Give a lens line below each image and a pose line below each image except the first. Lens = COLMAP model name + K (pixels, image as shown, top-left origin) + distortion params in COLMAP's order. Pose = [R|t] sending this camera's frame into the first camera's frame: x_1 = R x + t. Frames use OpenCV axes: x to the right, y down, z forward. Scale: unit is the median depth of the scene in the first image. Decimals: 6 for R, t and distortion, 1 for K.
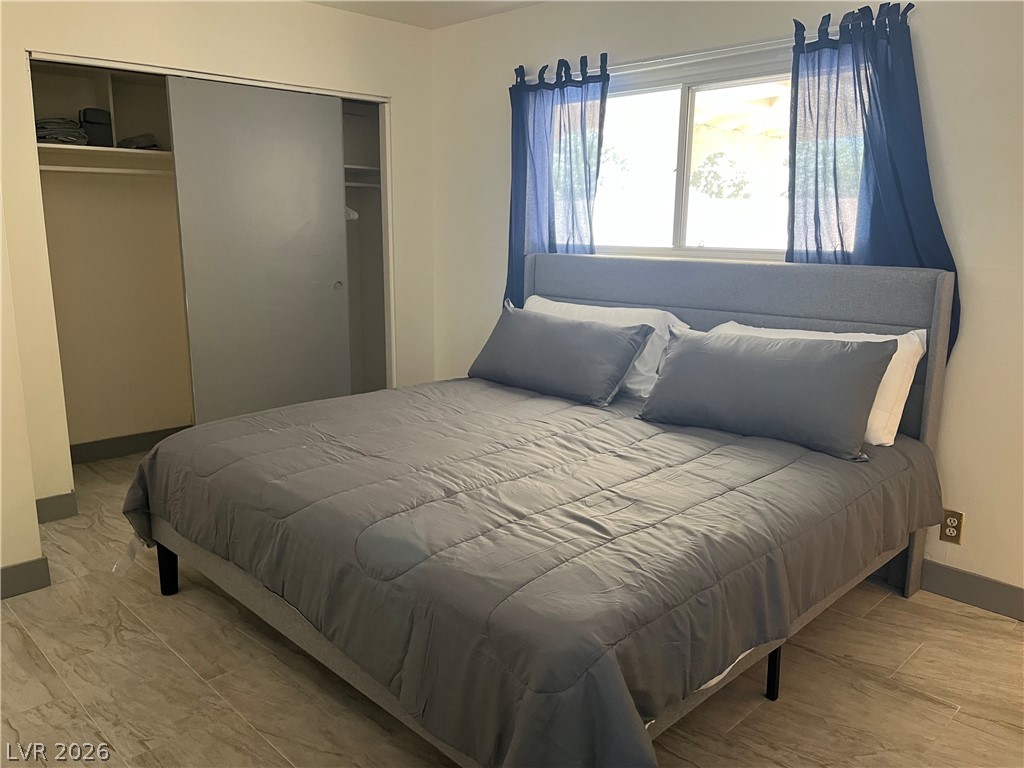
lens RADIAL K [[771.0, 0, 511.6], [0, 771.0, 390.7], [0, 0, 1]] dist [0.064152, -0.092104]
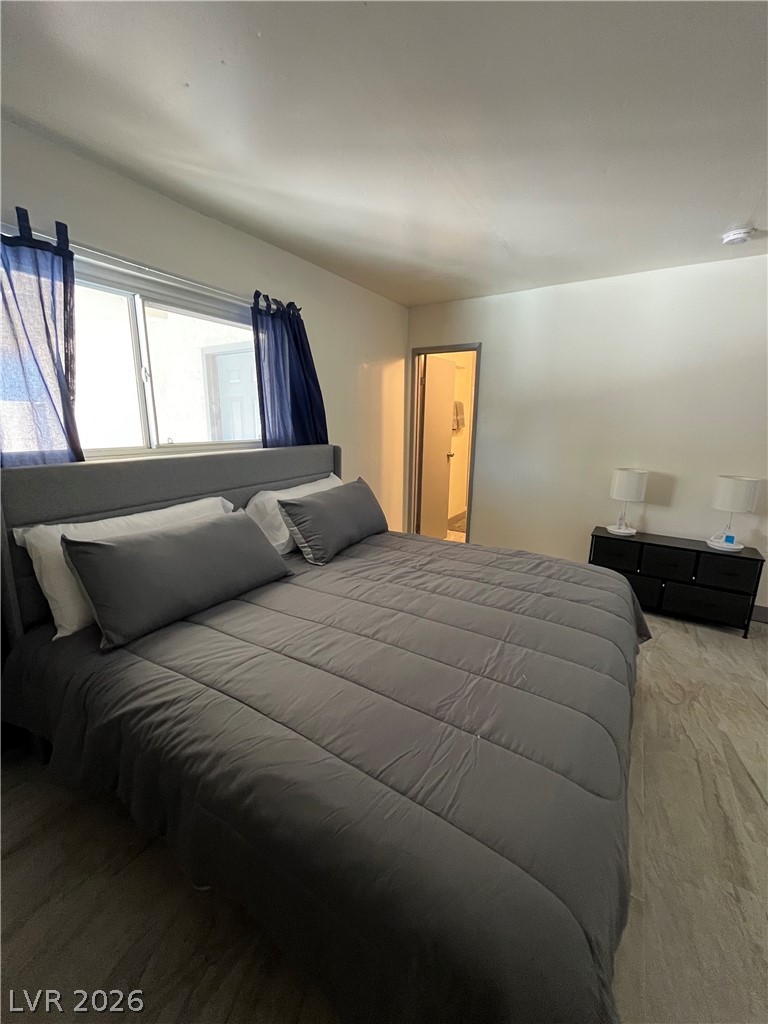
lens RADIAL K [[408.8, 0, 384.0], [0, 408.8, 512.0], [0, 0, 1]] dist [0.001992, 0.000130]
pose [[-0.239611, -0.225535, 0.944309, -0.457647], [0.196639, 0.941211, 0.274691, -0.199627], [-0.950747, 0.251507, -0.181175, 0.848137]]
